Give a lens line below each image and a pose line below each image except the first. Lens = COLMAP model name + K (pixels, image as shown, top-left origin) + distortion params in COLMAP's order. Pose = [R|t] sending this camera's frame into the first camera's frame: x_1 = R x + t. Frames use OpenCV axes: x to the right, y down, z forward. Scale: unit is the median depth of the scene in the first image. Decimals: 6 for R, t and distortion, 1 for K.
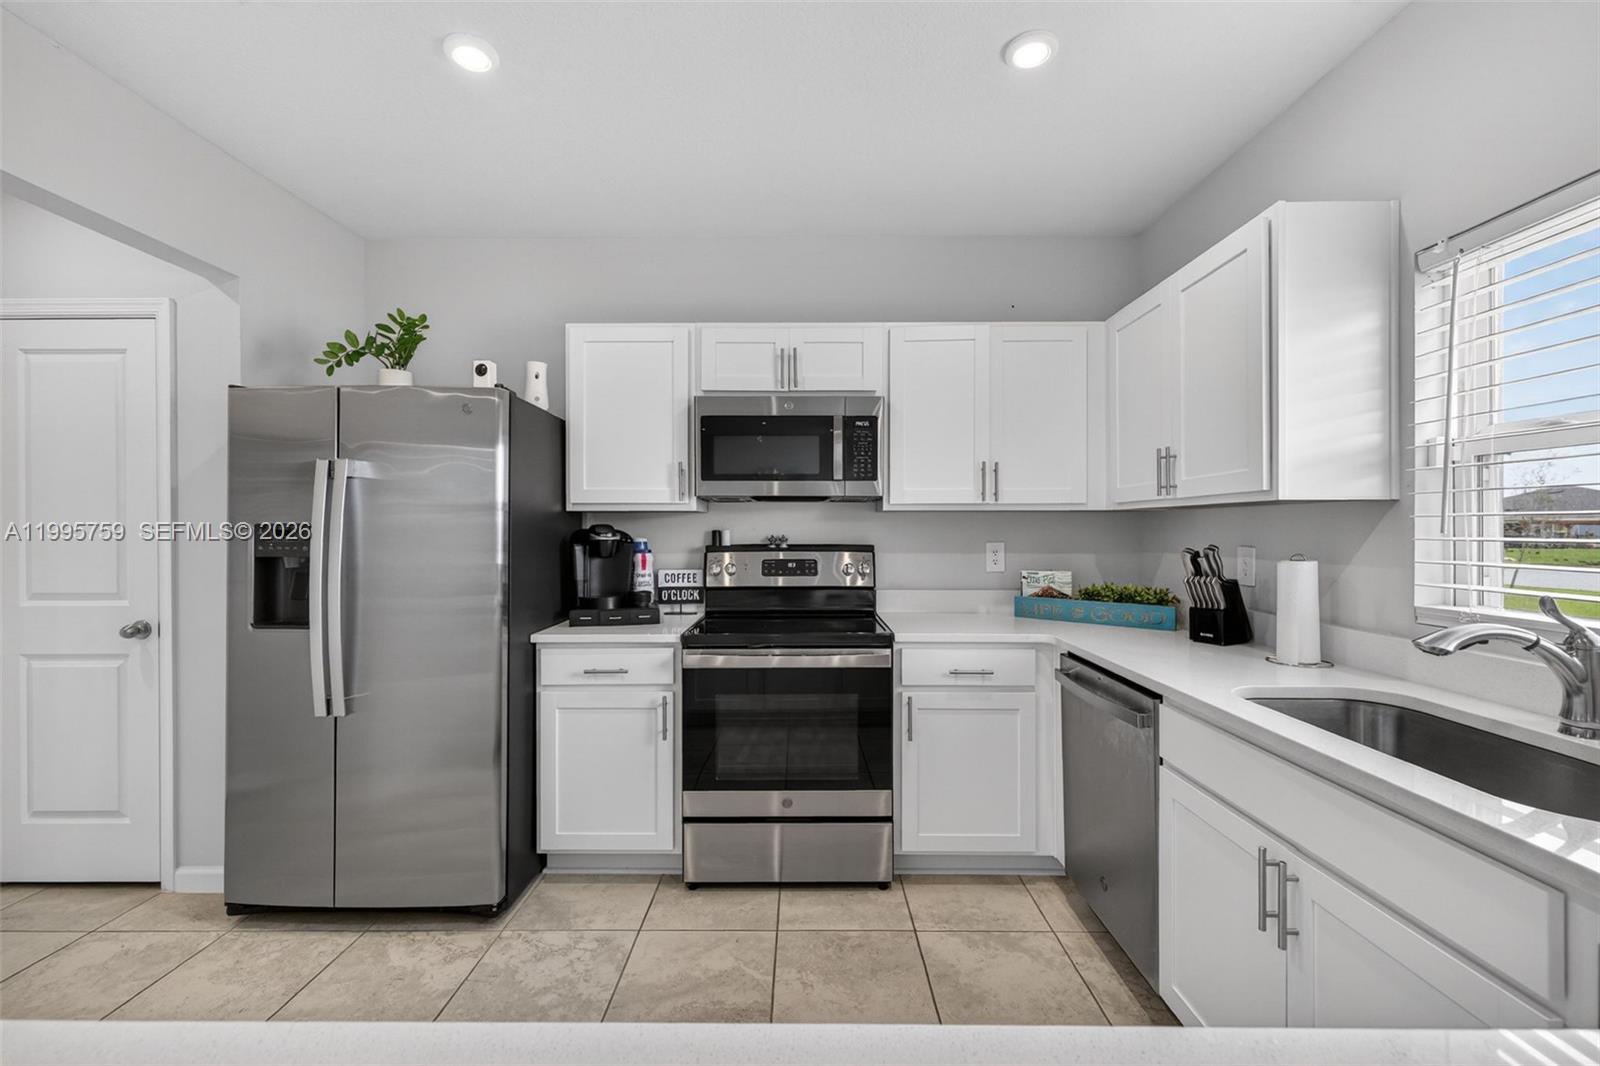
lens RADIAL K [[667.6, 0, 800.0], [0, 667.6, 533.0], [0, 0, 1]] dist [0.001628, -0.000004]
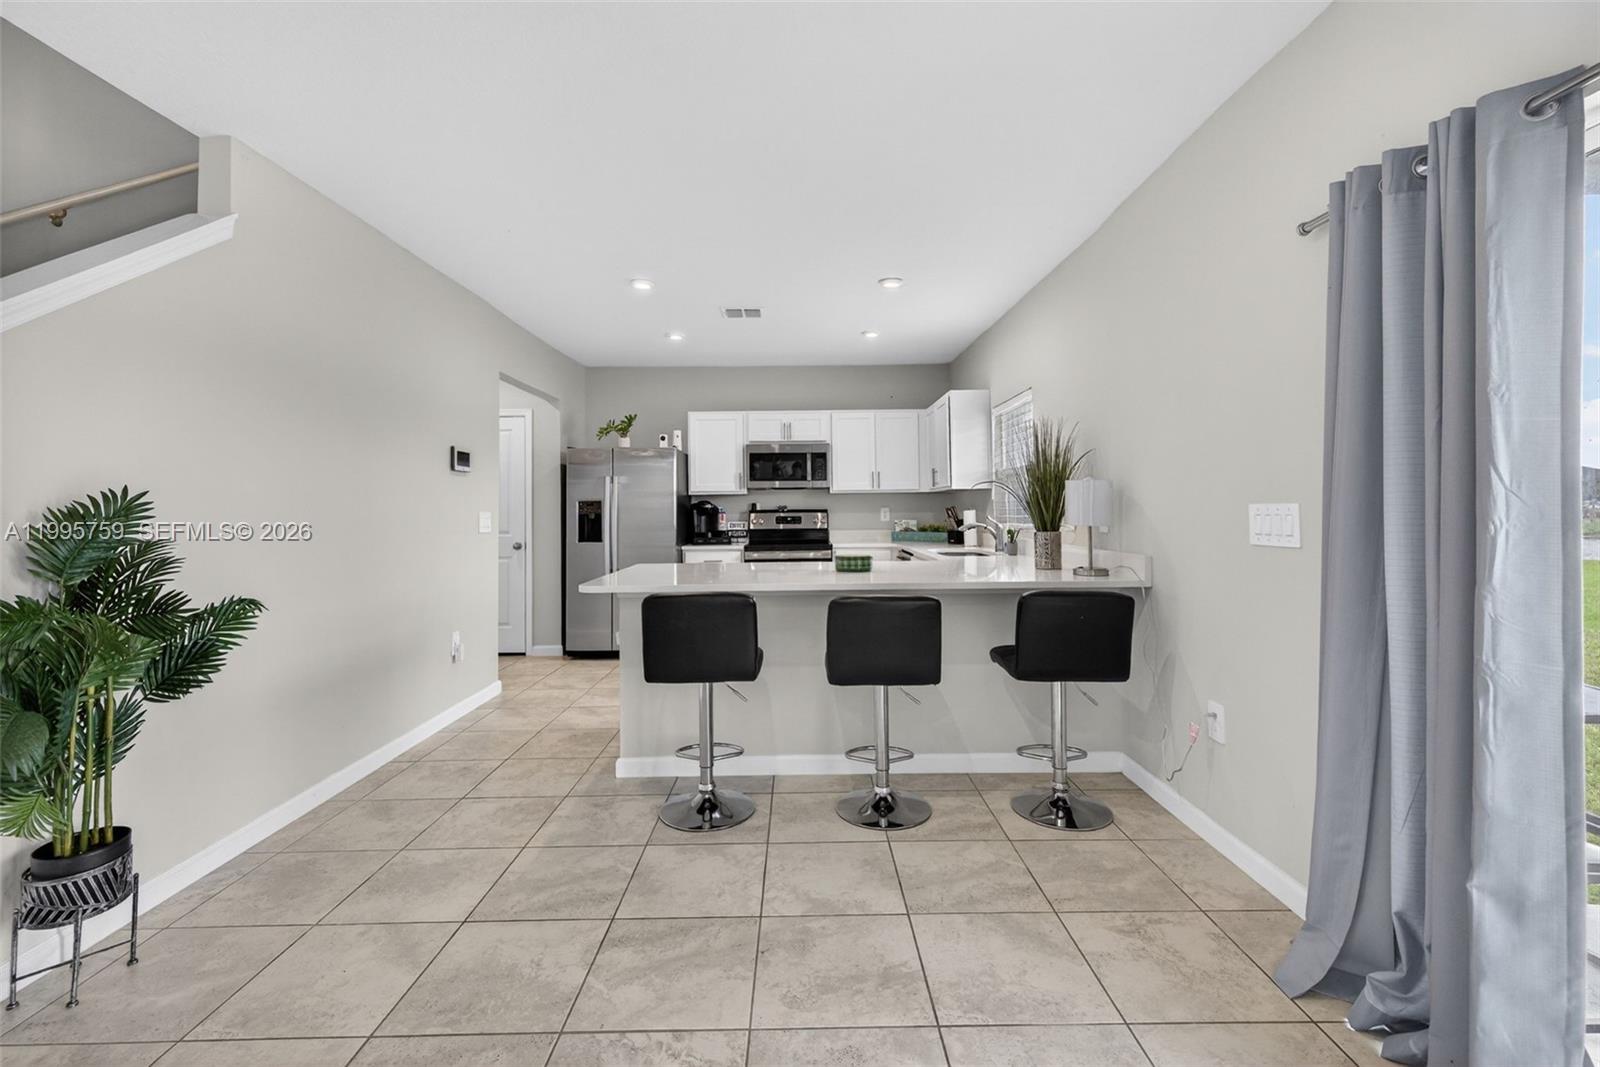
lens RADIAL K [[674.8, 0, 806.6], [0, 674.8, 491.2], [0, 0, 1]] dist [0.000743, -0.000244]
pose [[0.999772, -0.010017, 0.018832, 0.003358], [0.010605, 0.999451, -0.031389, 0.031603], [-0.018507, 0.031582, 0.999330, -1.348721]]
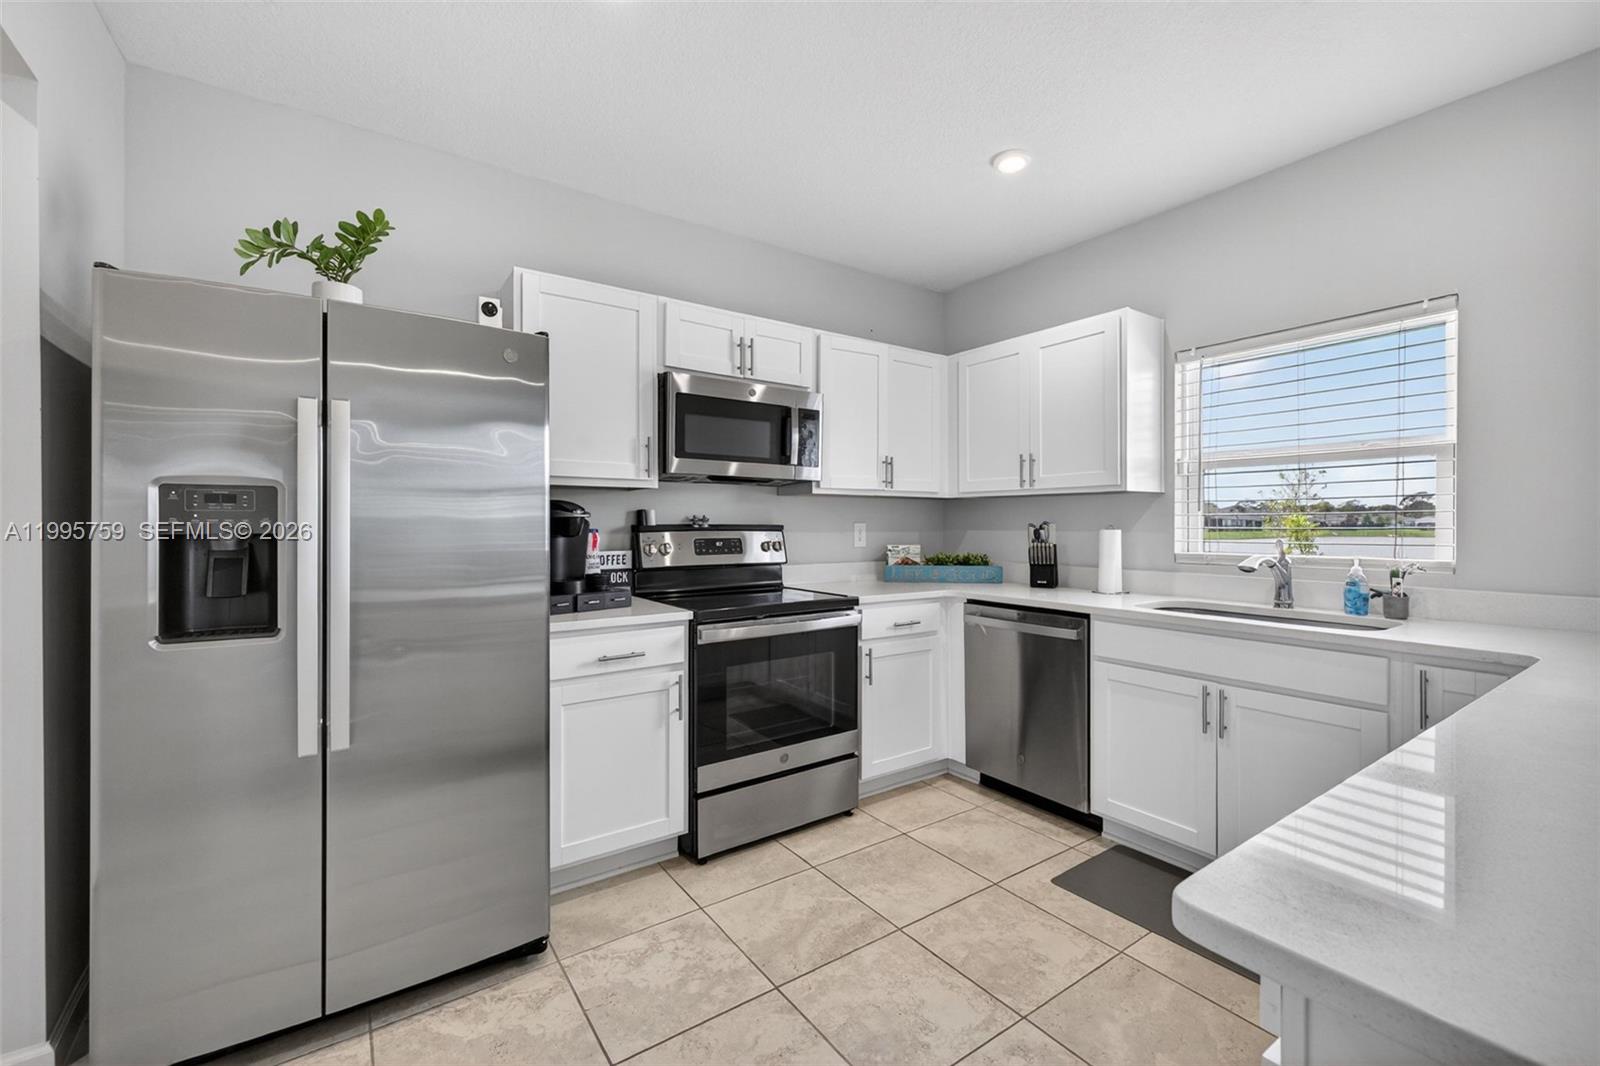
lens RADIAL K [[661.8, 0, 800.4], [0, 661.8, 527.3], [0, 0, 1]] dist [0.000186, -0.000103]
pose [[0.817138, -0.002202, 0.576439, -0.575584], [0.002076, 0.999997, 0.000878, 0.024393], [-0.576439, 0.000479, 0.817140, 0.094506]]
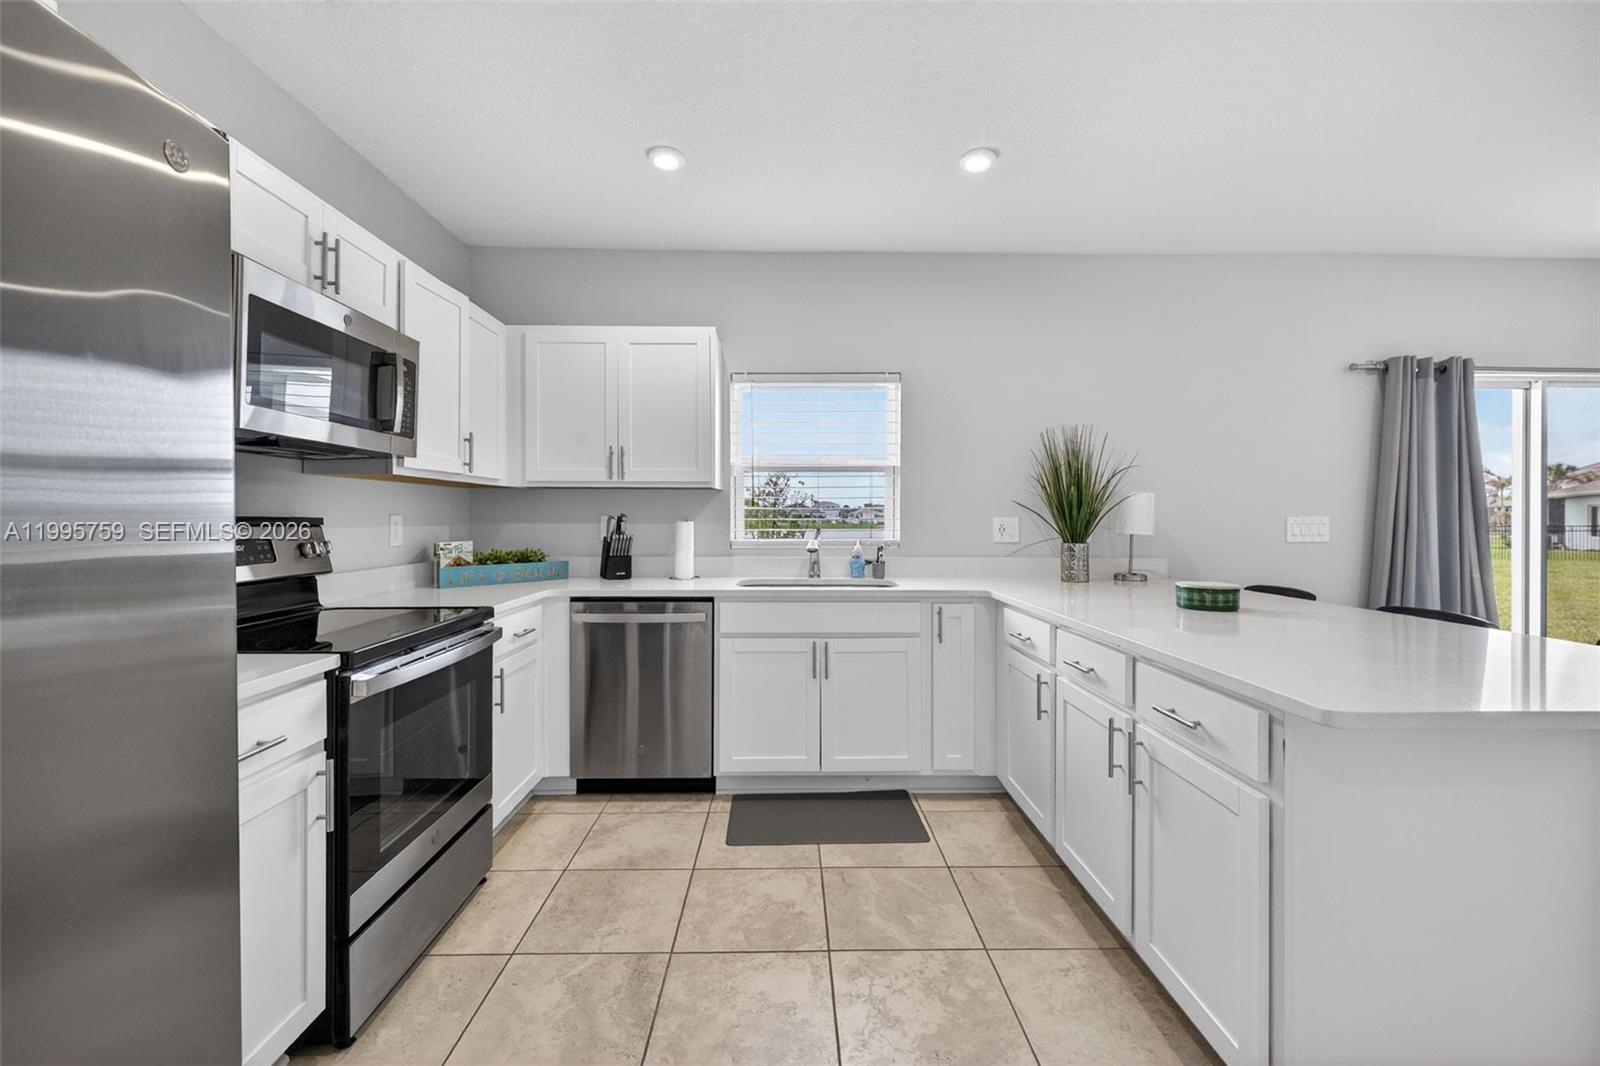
lens RADIAL K [[663.5, 0, 794.6], [0, 663.5, 520.5], [0, 0, 1]] dist [-0.000350, -0.000216]
pose [[-0.017486, -0.004318, 0.999838, -0.756792], [0.004333, 0.999981, 0.004395, 0.024164], [-0.999838, 0.004409, -0.017467, 0.542037]]
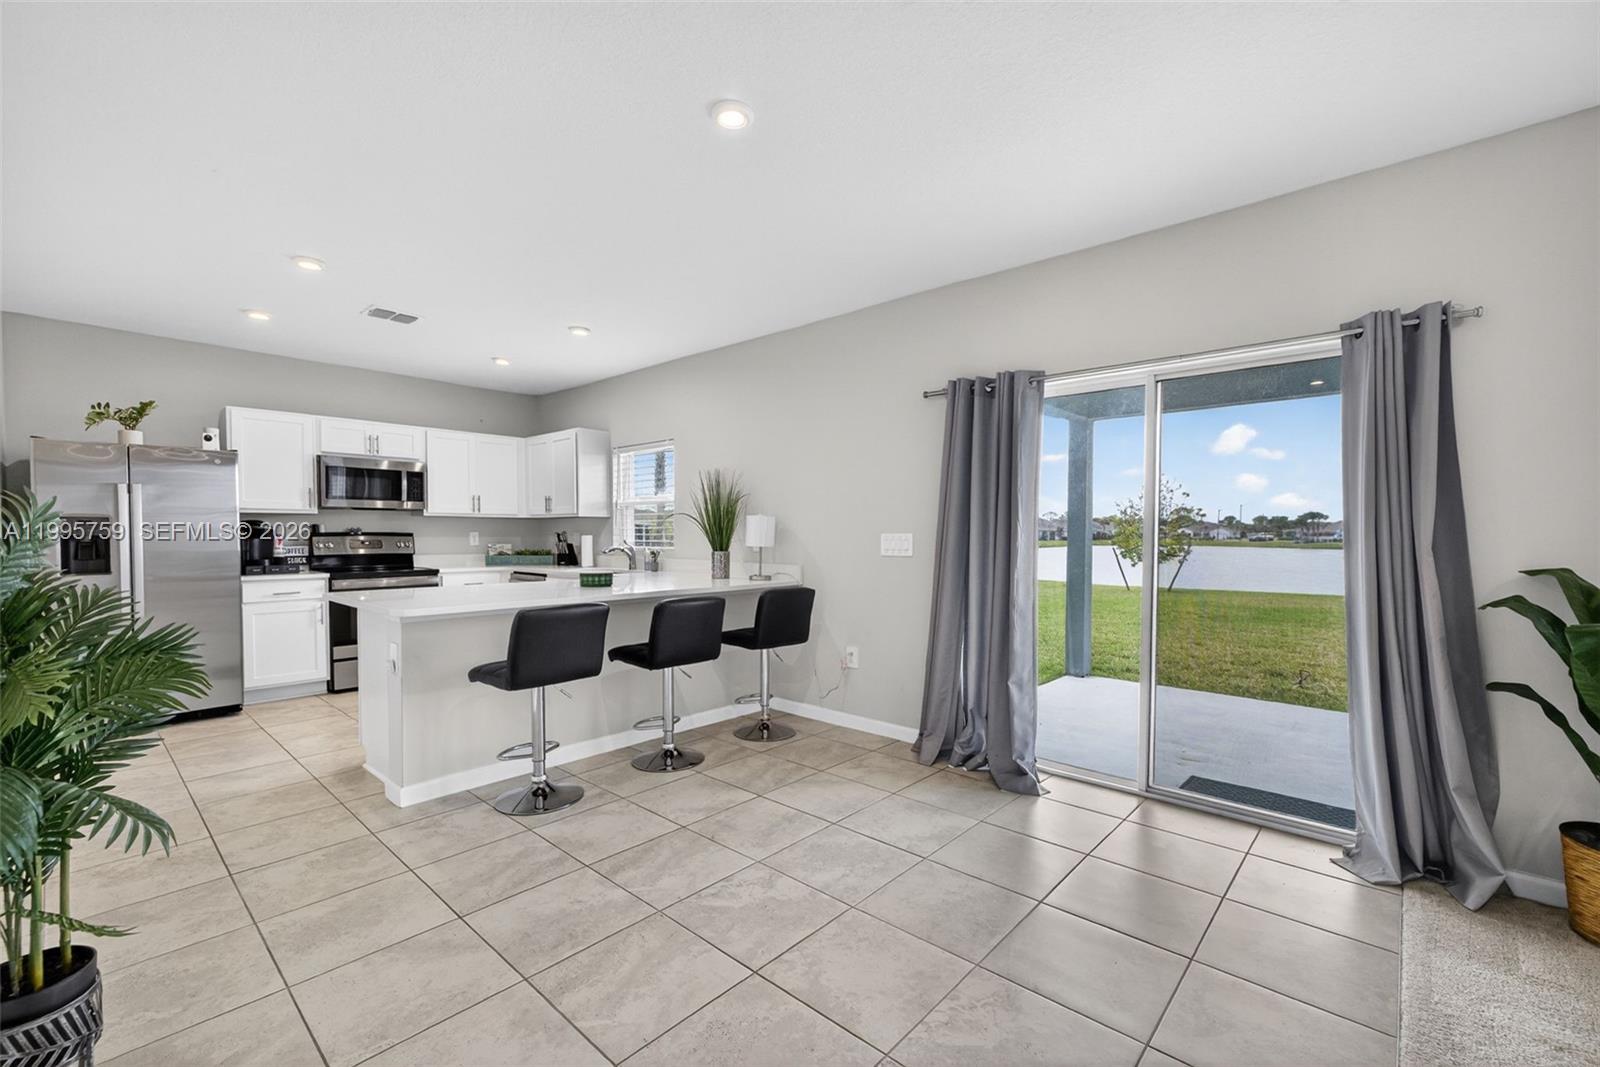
lens RADIAL K [[667.7, 0, 804.1], [0, 667.7, 555.0], [0, 0, 1]] dist [-0.001436, -0.000325]
pose [[0.661659, -0.022125, 0.749479, -0.710472], [0.000557, 0.999579, 0.029016, 0.031804], [-0.749805, -0.018781, 0.661392, -1.396690]]
